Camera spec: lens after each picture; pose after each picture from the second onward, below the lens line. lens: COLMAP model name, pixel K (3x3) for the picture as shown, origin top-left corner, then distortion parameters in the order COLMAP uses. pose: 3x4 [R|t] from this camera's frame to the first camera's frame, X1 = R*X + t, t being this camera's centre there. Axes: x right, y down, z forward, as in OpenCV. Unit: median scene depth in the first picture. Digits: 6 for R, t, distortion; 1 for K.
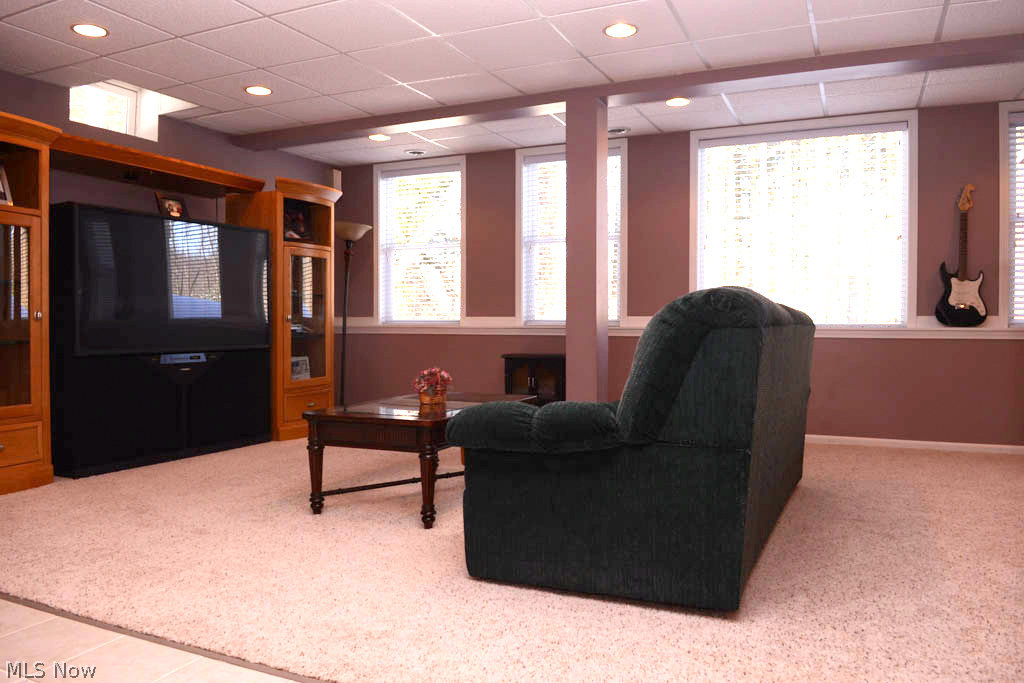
lens RADIAL K [[756.8, 0, 509.3], [0, 756.8, 341.1], [0, 0, 1]] dist [-0.029543, -0.031439]
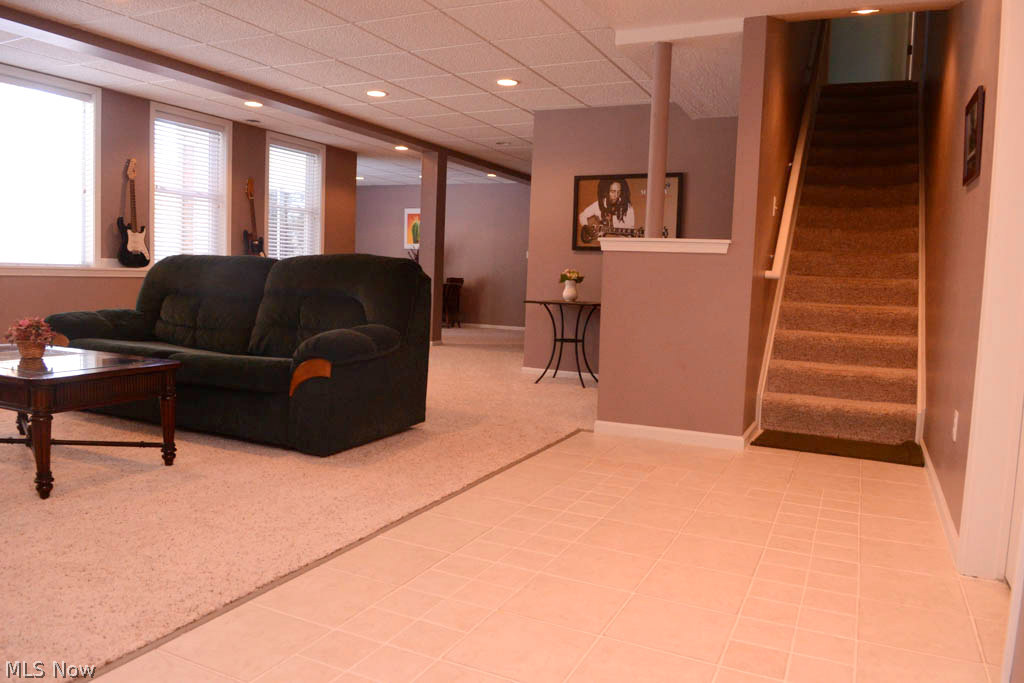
lens RADIAL K [[756.8, 0, 507.2], [0, 756.8, 340.0], [0, 0, 1]] dist [-0.029543, -0.031439]
pose [[0.008498, -0.083983, 0.996431, -0.714857], [-0.006747, 0.996439, 0.084041, -0.007780], [-0.999941, -0.007437, 0.007901, 0.332673]]
